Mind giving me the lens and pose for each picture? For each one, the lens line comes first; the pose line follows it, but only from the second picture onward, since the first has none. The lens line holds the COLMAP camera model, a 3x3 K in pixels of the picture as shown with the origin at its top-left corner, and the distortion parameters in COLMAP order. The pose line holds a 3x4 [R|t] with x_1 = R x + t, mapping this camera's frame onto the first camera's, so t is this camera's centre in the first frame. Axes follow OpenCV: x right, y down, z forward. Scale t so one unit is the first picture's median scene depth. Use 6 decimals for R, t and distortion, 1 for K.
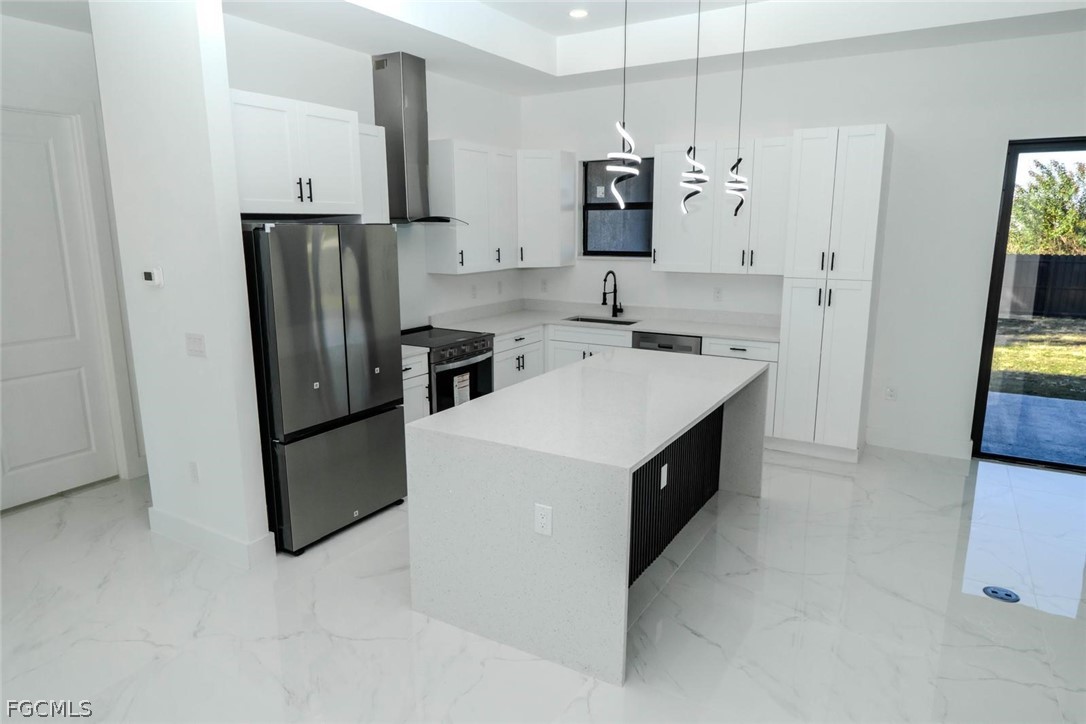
lens RADIAL K [[669.8, 0, 543.0], [0, 669.8, 362.0], [0, 0, 1]] dist [-0.007718, 0.000557]
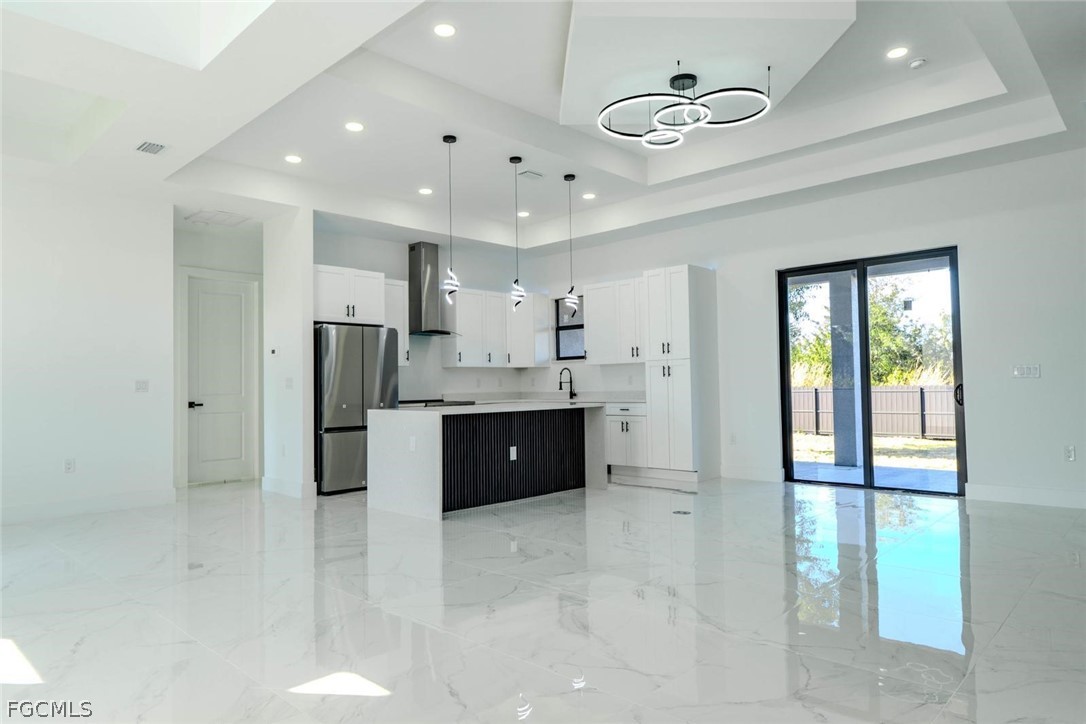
lens RADIAL K [[669.8, 0, 543.0], [0, 669.8, 362.0], [0, 0, 1]] dist [-0.007718, 0.000557]
pose [[0.975523, -0.021201, -0.218873, 0.464630], [-0.030359, 0.972825, -0.229541, 0.241334], [0.217792, 0.230567, 0.948370, -0.533290]]
